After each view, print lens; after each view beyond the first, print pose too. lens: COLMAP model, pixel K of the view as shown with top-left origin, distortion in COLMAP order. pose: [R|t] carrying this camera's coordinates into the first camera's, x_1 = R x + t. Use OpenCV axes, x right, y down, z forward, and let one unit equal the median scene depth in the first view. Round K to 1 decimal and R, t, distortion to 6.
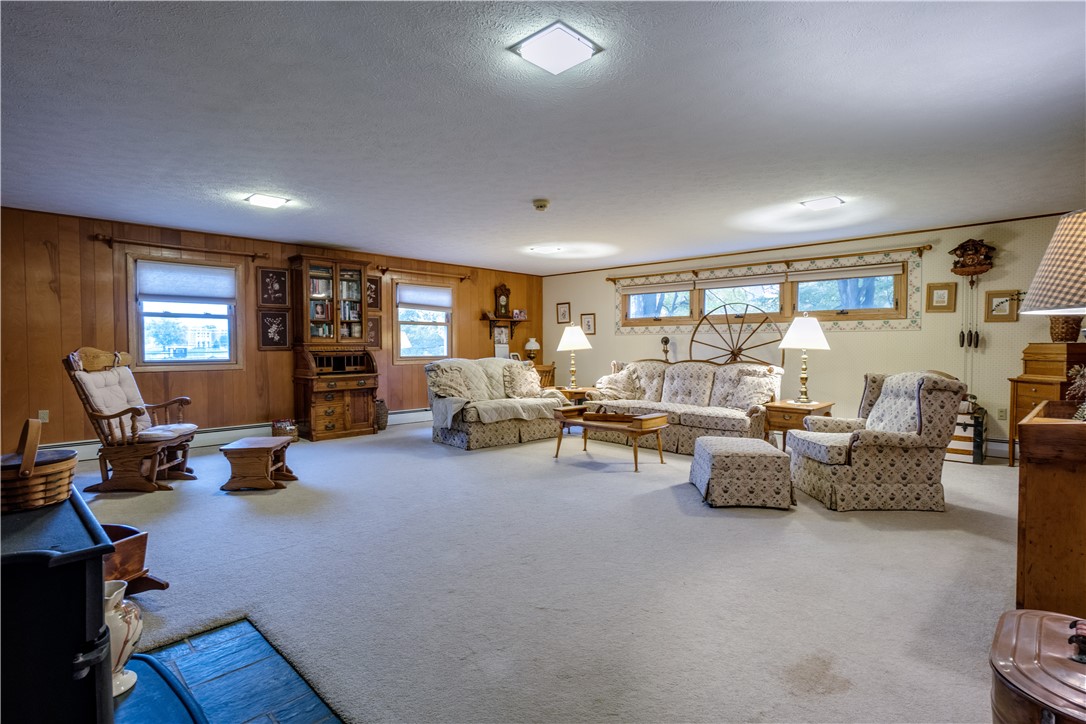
lens RADIAL K [[551.2, 0, 540.5], [0, 551.2, 362.0], [0, 0, 1]] dist [-0.036992, 0.012622]
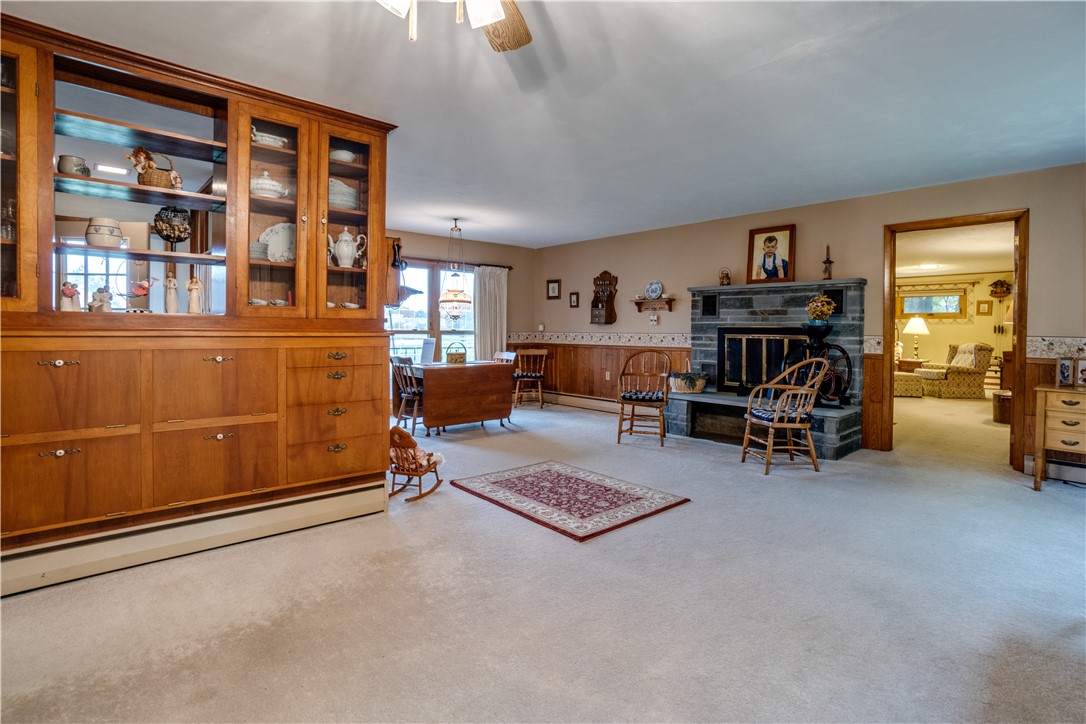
lens RADIAL K [[551.2, 0, 563.4], [0, 551.2, 339.3], [0, 0, 1]] dist [-0.036992, 0.012622]
pose [[0.999588, 0.012054, -0.026067, -0.761964], [-0.012462, 0.999801, -0.015563, 0.045300], [0.025875, 0.015881, 0.999539, -1.038285]]
